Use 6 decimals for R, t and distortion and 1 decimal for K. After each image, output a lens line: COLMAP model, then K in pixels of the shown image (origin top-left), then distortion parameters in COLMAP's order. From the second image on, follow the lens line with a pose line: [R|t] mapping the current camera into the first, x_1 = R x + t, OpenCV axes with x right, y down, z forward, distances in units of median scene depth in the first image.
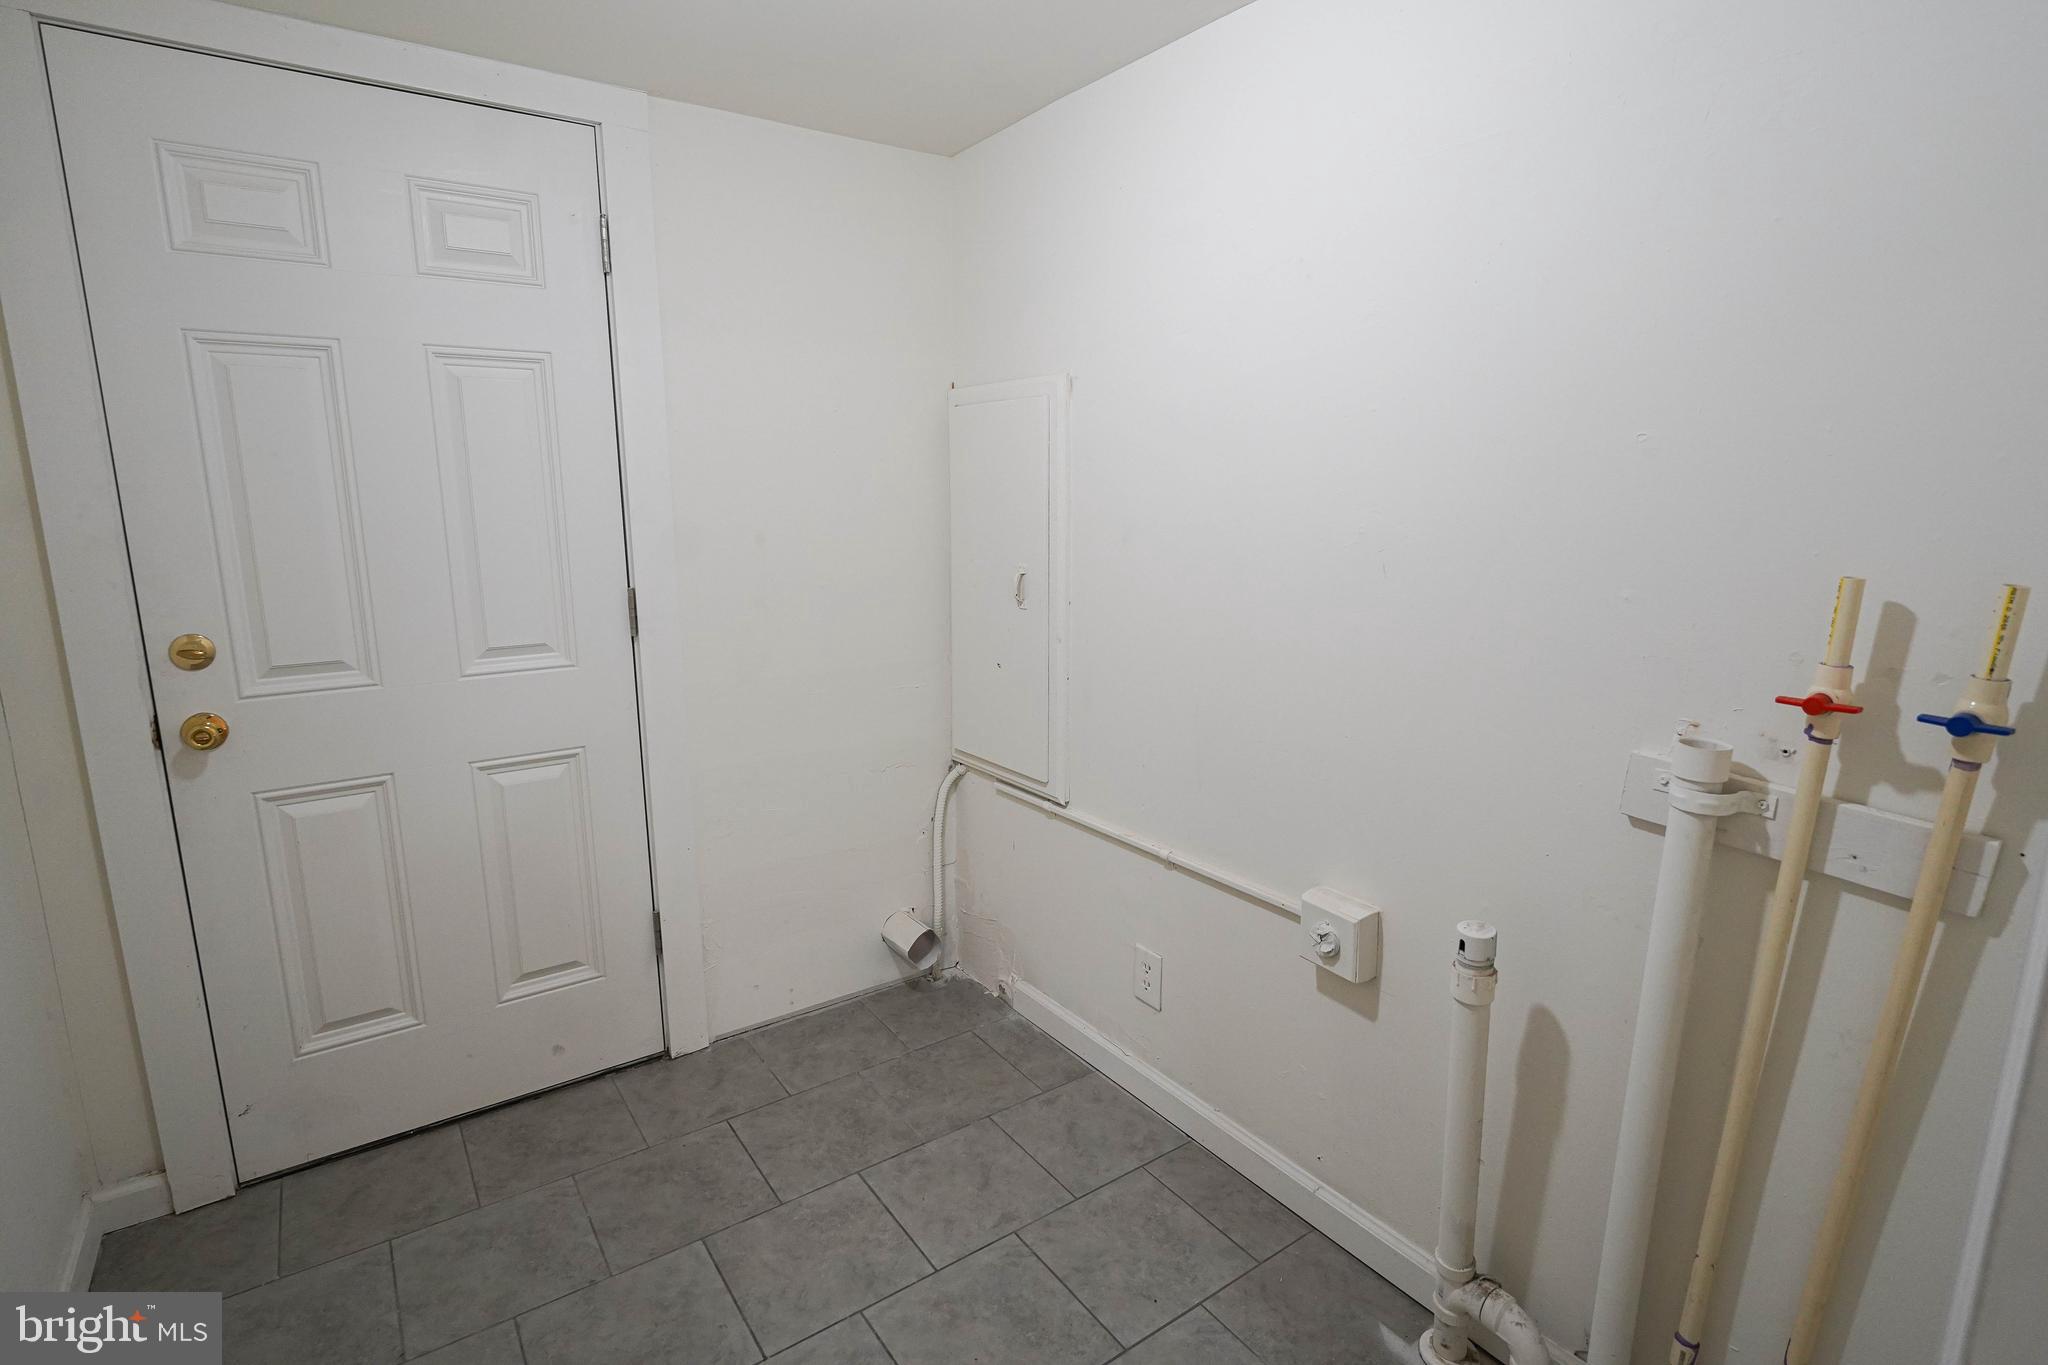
lens RADIAL K [[1022.0, 0, 1028.8], [0, 1022.0, 687.0], [0, 0, 1]] dist [-0.010466, -0.000518]
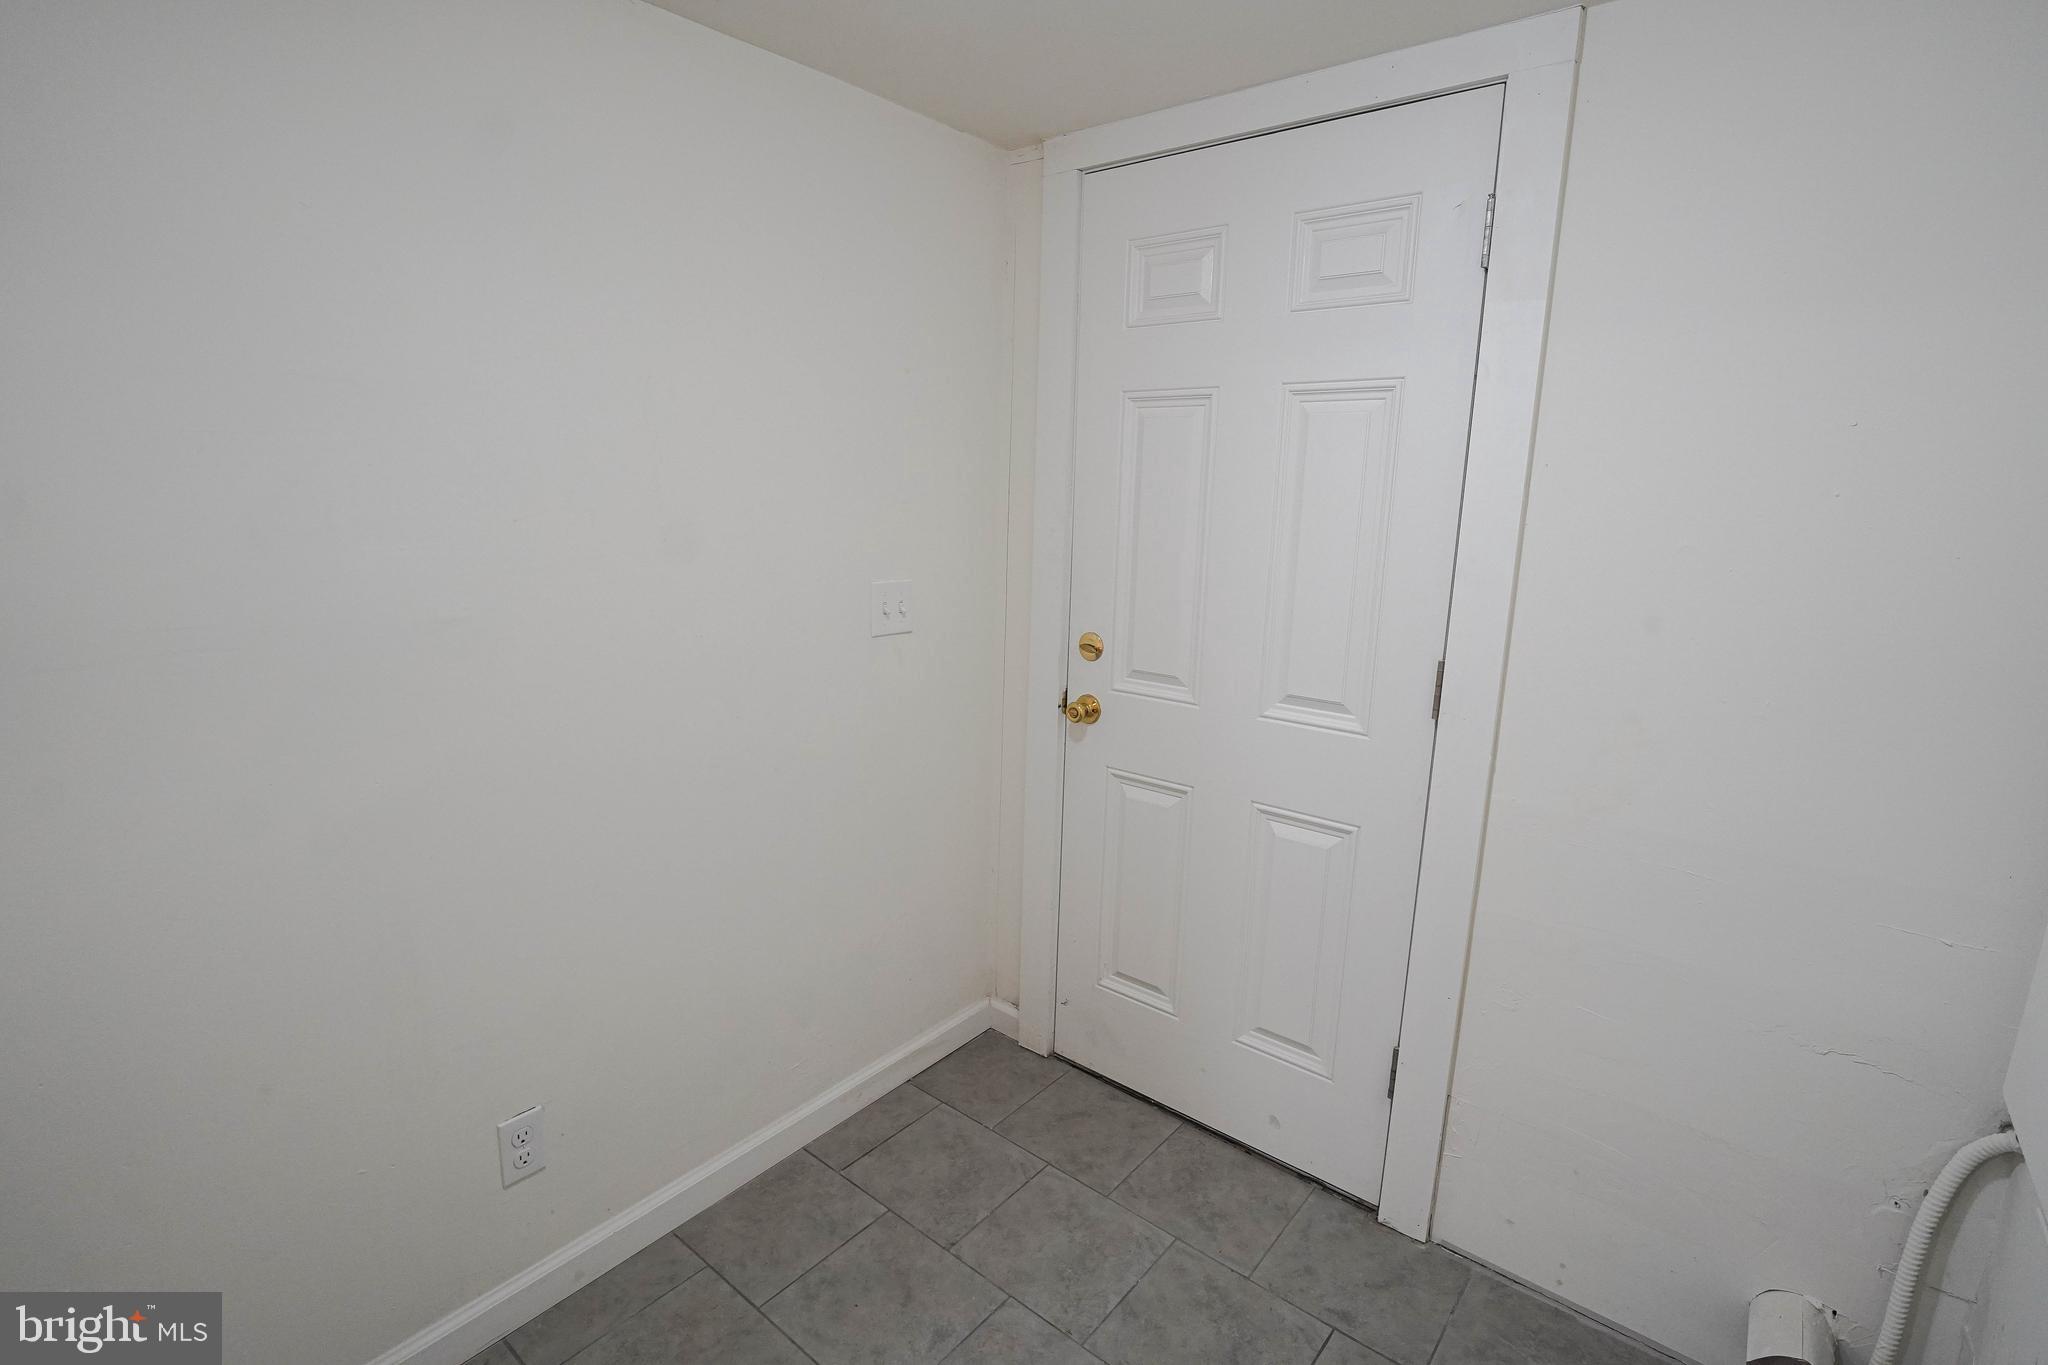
lens RADIAL K [[975.7, 0, 1025.6], [0, 975.7, 687.2], [0, 0, 1]] dist [-0.009367, -0.002218]
pose [[0.247659, 0.201202, -0.947725, 0.289827], [-0.214273, 0.965350, 0.148950, -0.133625], [0.944856, 0.166183, 0.282189, 0.524281]]
